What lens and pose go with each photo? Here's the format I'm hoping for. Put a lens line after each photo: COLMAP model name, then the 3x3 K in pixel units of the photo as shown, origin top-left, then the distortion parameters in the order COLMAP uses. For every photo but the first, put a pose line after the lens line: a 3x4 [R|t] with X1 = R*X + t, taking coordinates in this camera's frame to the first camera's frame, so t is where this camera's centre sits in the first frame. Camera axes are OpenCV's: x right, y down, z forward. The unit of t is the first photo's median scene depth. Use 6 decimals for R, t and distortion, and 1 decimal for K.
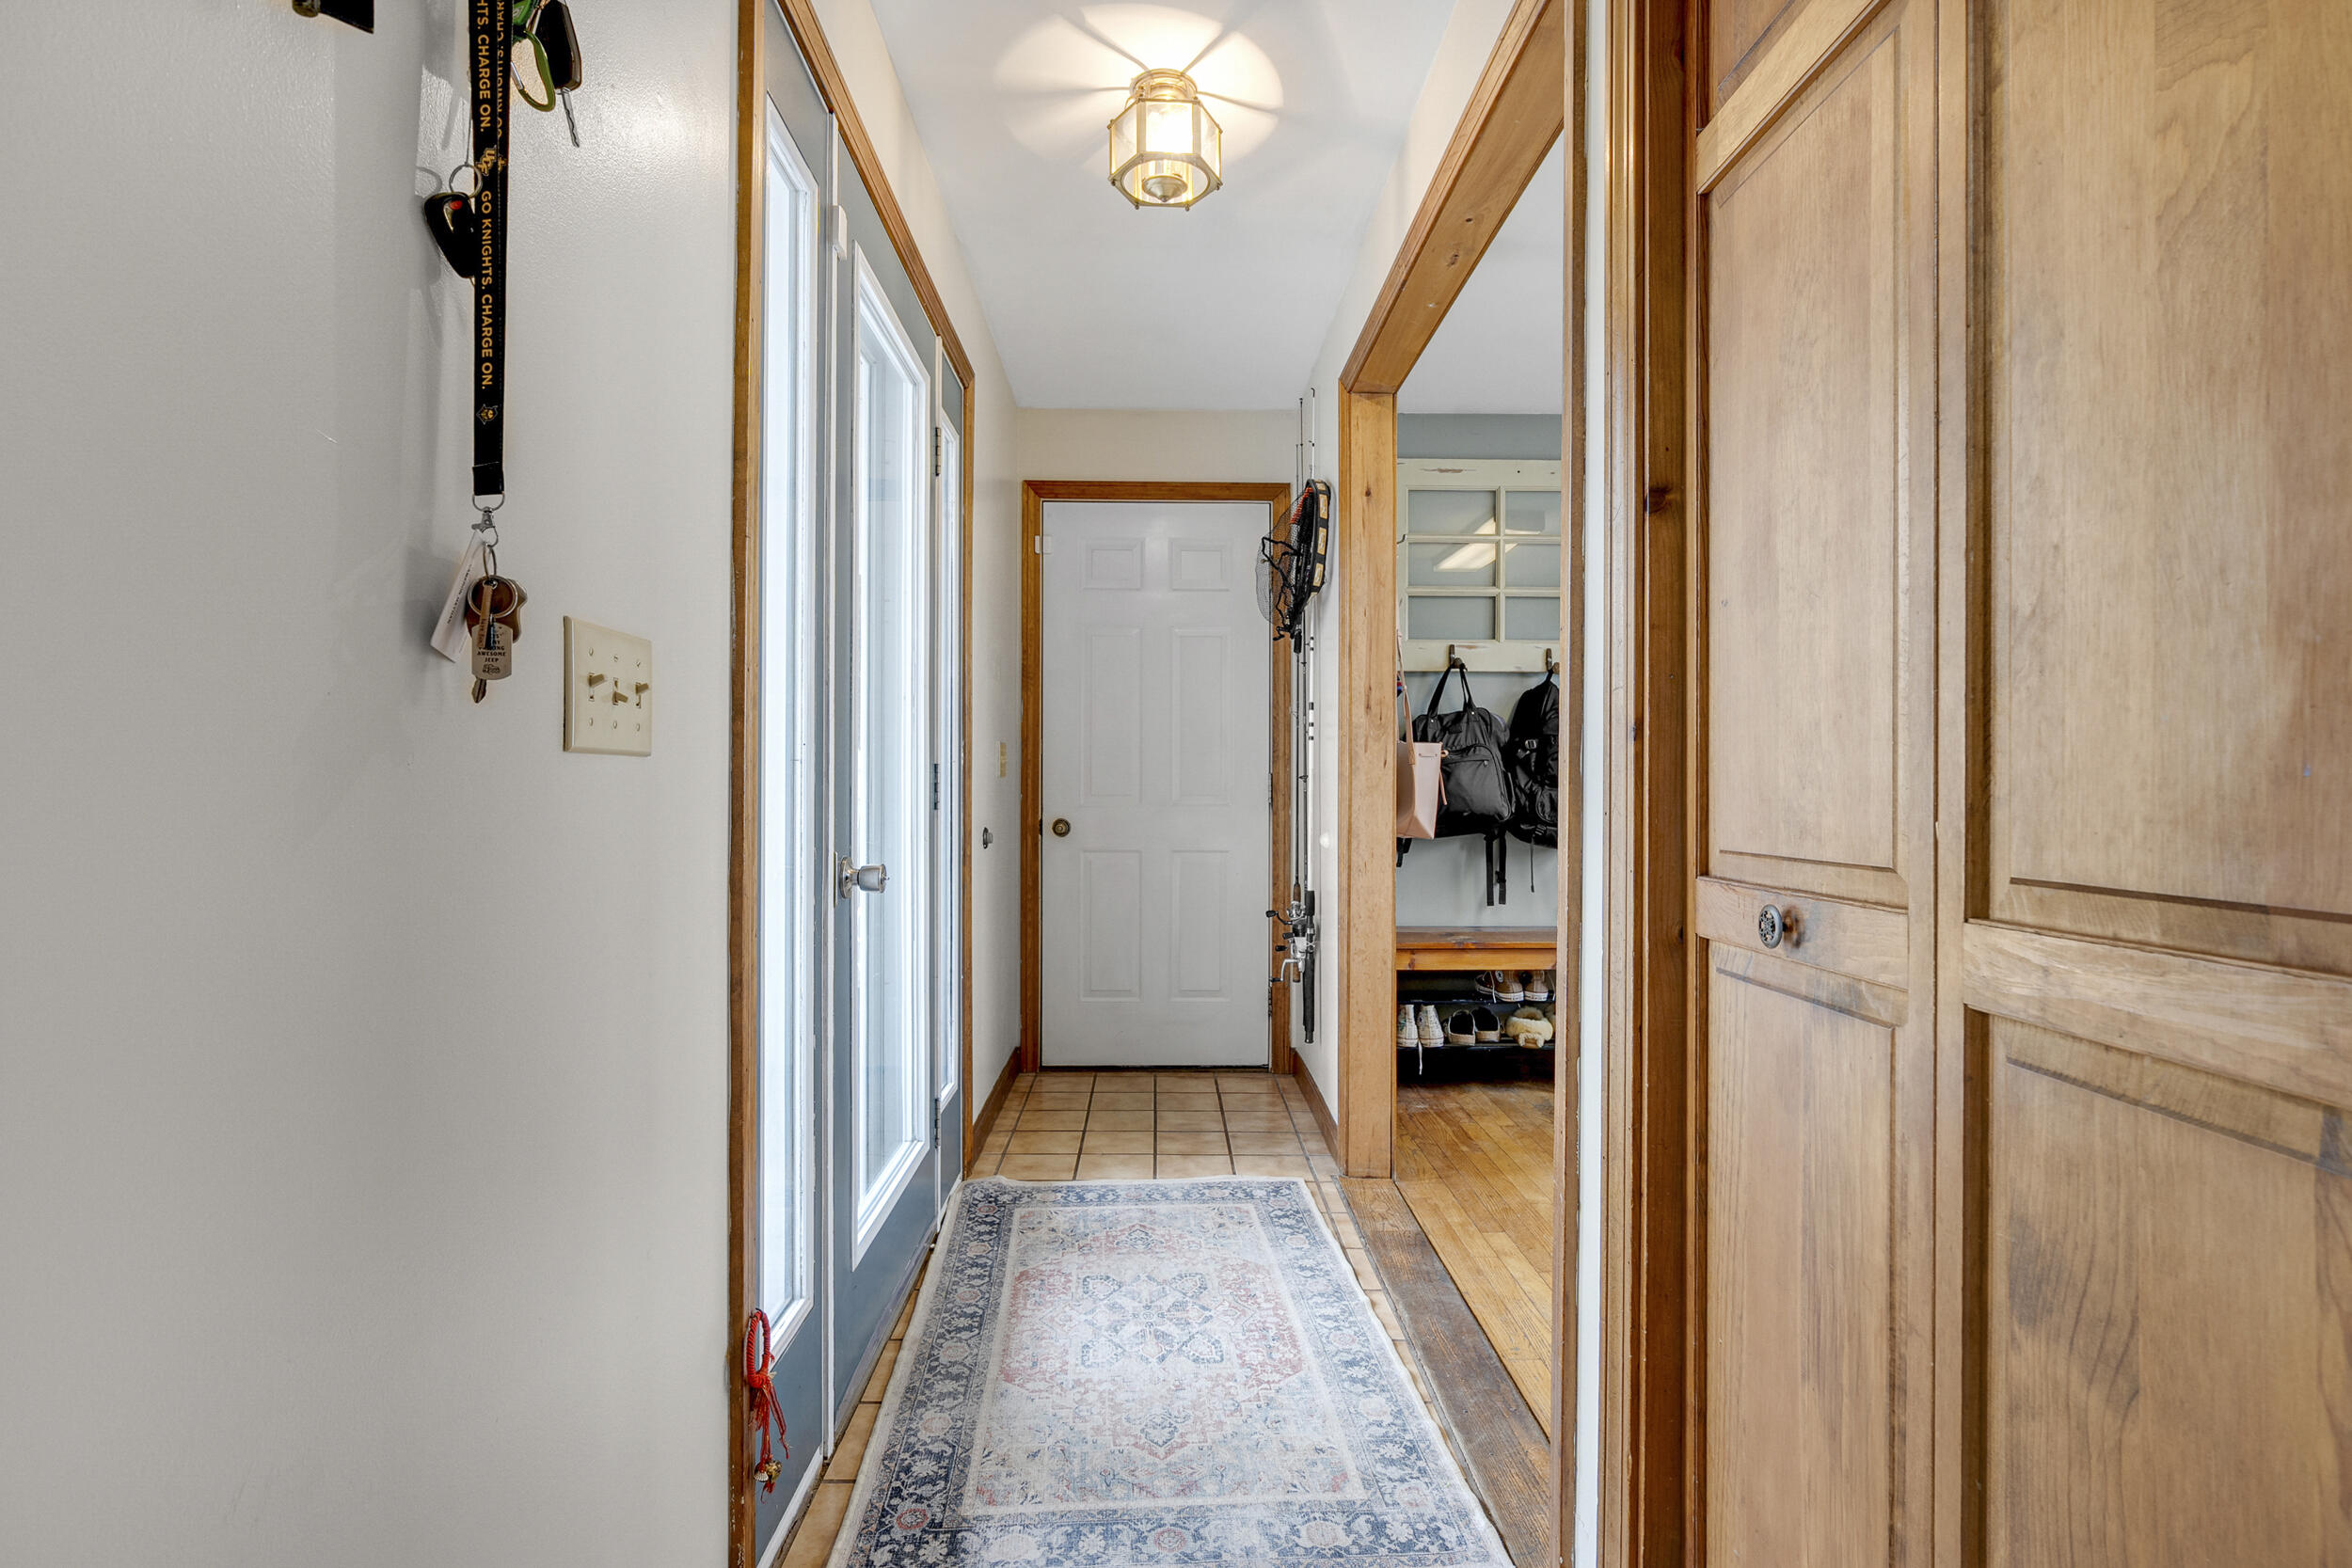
lens RADIAL K [[1108.5, 0, 1184.0], [0, 1108.5, 776.8], [0, 0, 1]] dist [-0.001679, 0.000845]
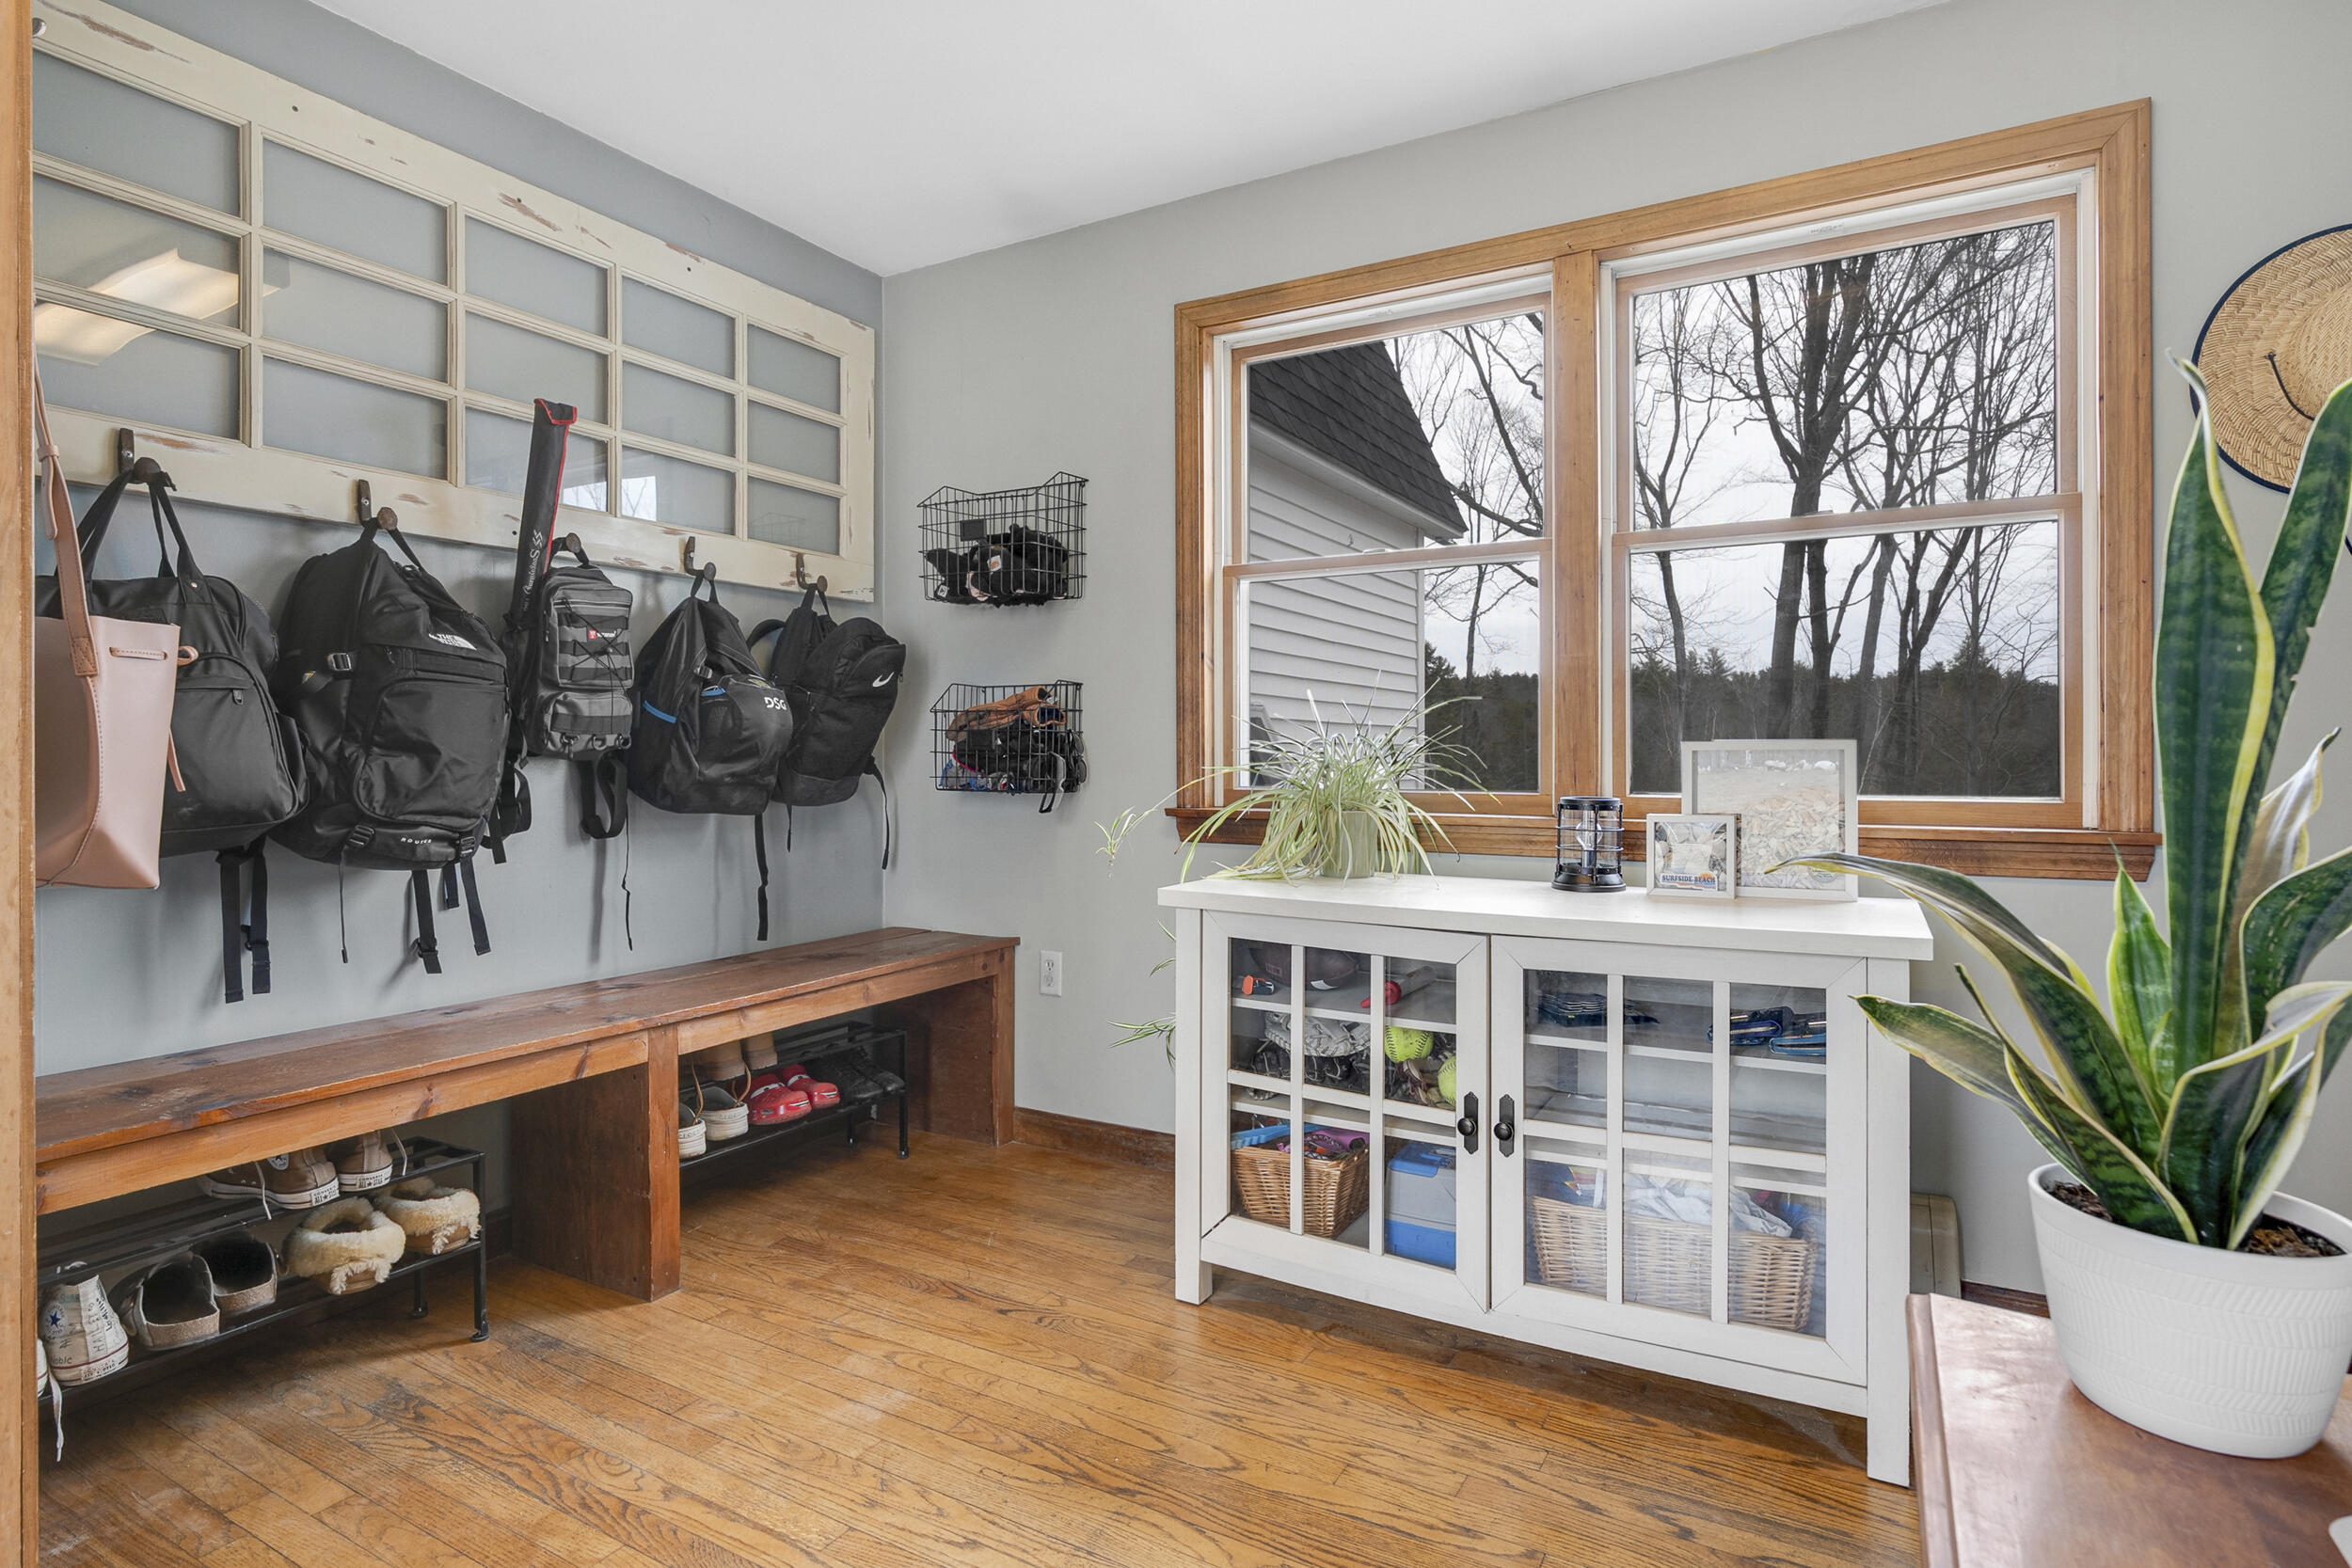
lens RADIAL K [[1221.4, 0, 1168.4], [0, 1221.4, 751.2], [0, 0, 1]] dist [-0.000577, 0.000281]
pose [[0.526097, -0.003201, 0.850419, 0.047290], [0.001232, 0.999995, 0.003001, 0.009326], [-0.850424, -0.000531, 0.526098, 0.414336]]
